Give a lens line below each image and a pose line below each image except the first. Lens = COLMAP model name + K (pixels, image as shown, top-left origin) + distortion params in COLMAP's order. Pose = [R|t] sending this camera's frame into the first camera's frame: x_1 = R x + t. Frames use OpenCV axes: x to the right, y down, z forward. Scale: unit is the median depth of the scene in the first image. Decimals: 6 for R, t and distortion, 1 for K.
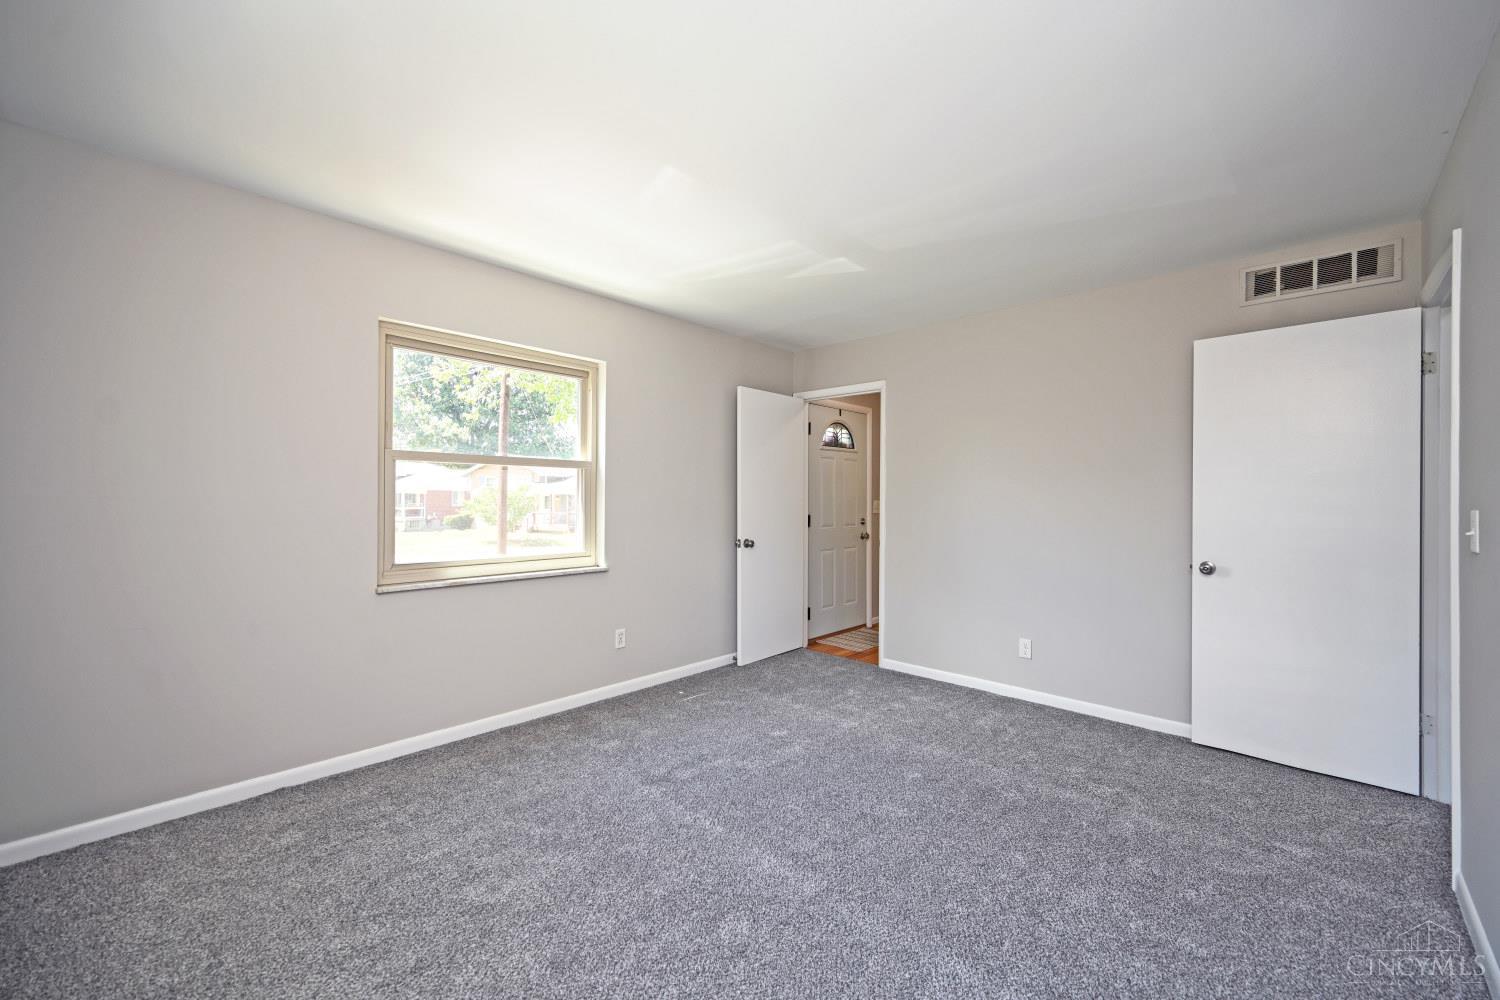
lens RADIAL K [[598.3, 0, 762.0], [0, 598.3, 496.0], [0, 0, 1]] dist [0.011534, 0.001798]
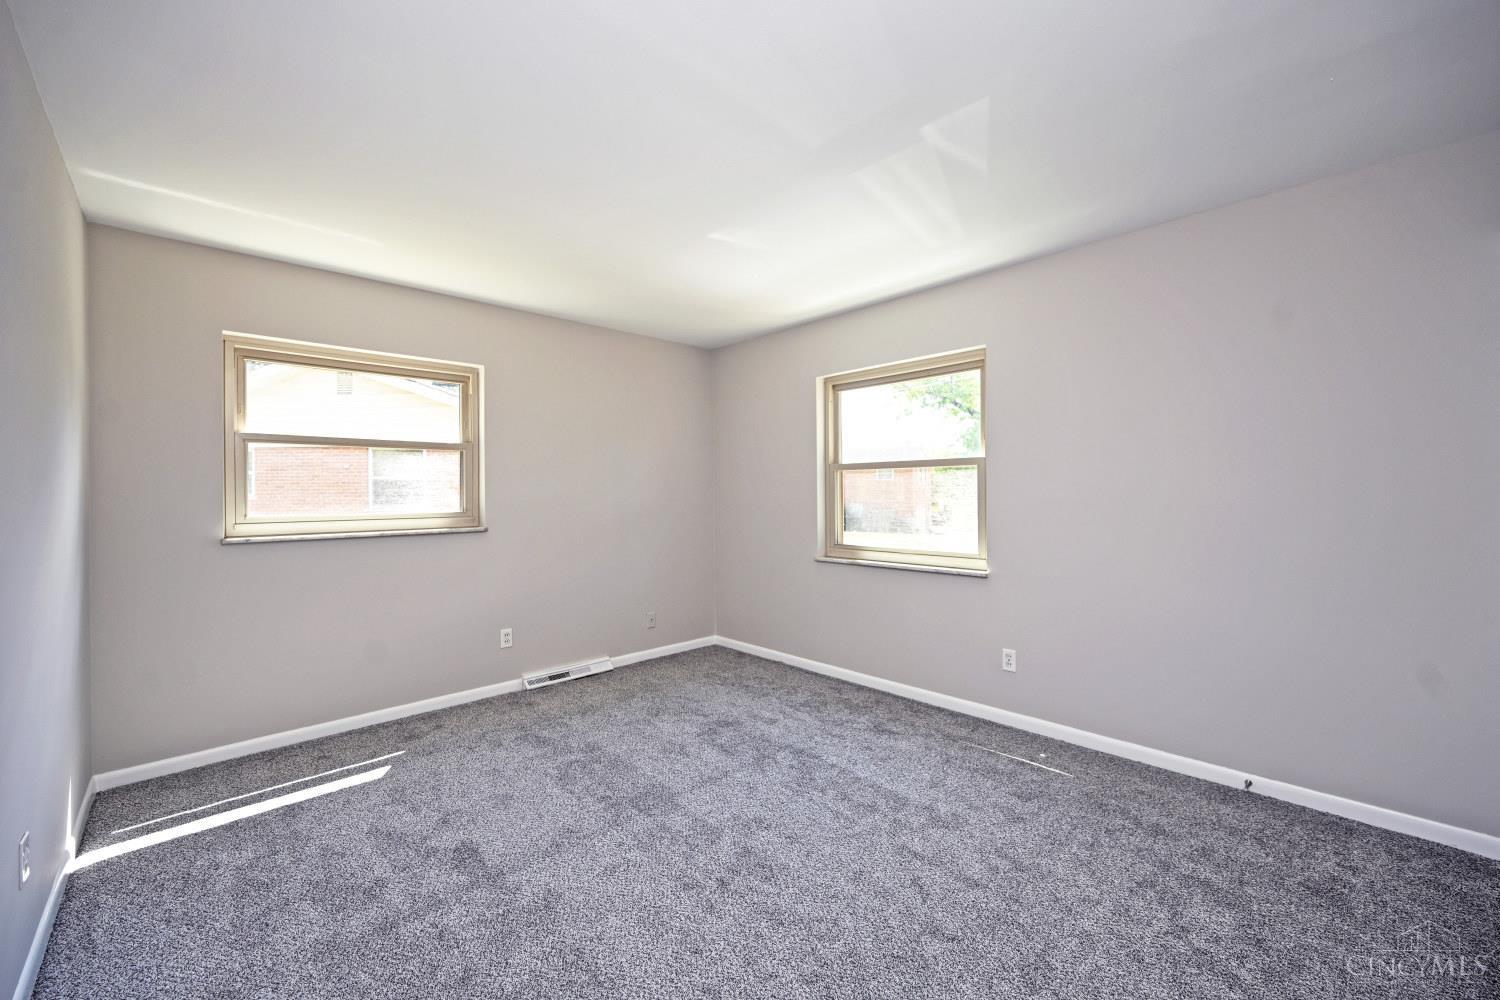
lens RADIAL K [[598.3, 0, 745.8], [0, 598.3, 497.2], [0, 0, 1]] dist [0.011534, 0.001798]
pose [[-0.067364, -0.002120, -0.997726, 0.836414], [0.008635, 0.999959, -0.002707, 0.004490], [0.997691, -0.008798, -0.067343, 0.882968]]
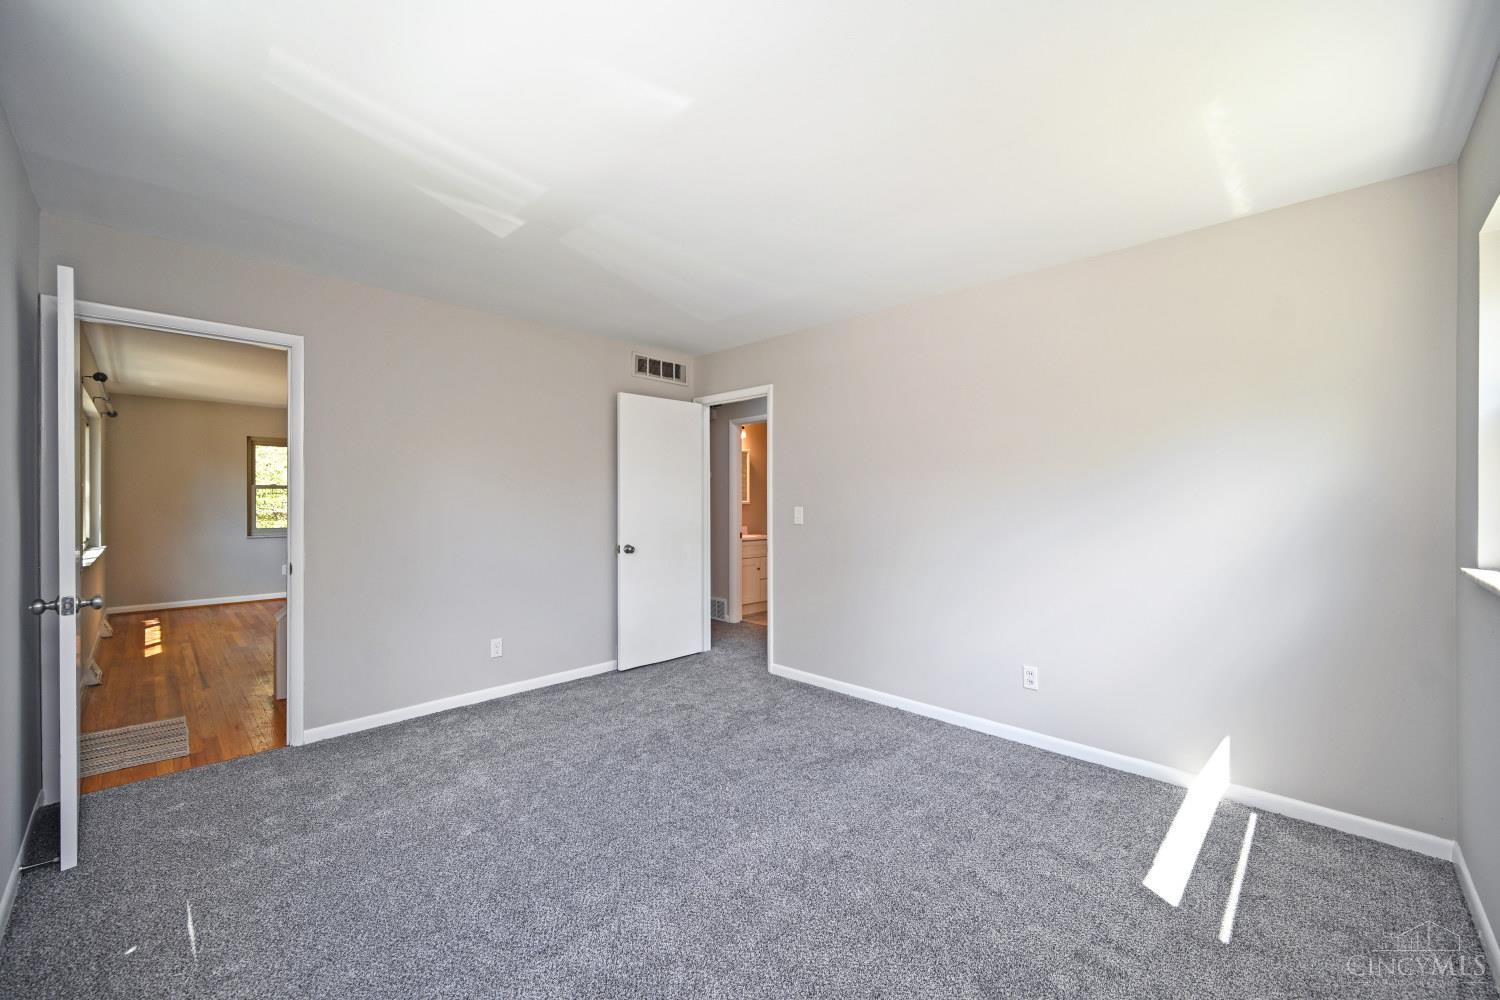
lens RADIAL K [[598.3, 0, 765.8], [0, 598.3, 501.8], [0, 0, 1]] dist [0.011534, 0.001798]
pose [[0.019073, -0.000042, 0.999818, -0.754520], [0.014966, 0.999888, -0.000244, 0.012452], [-0.999706, 0.014968, 0.019072, 0.663027]]
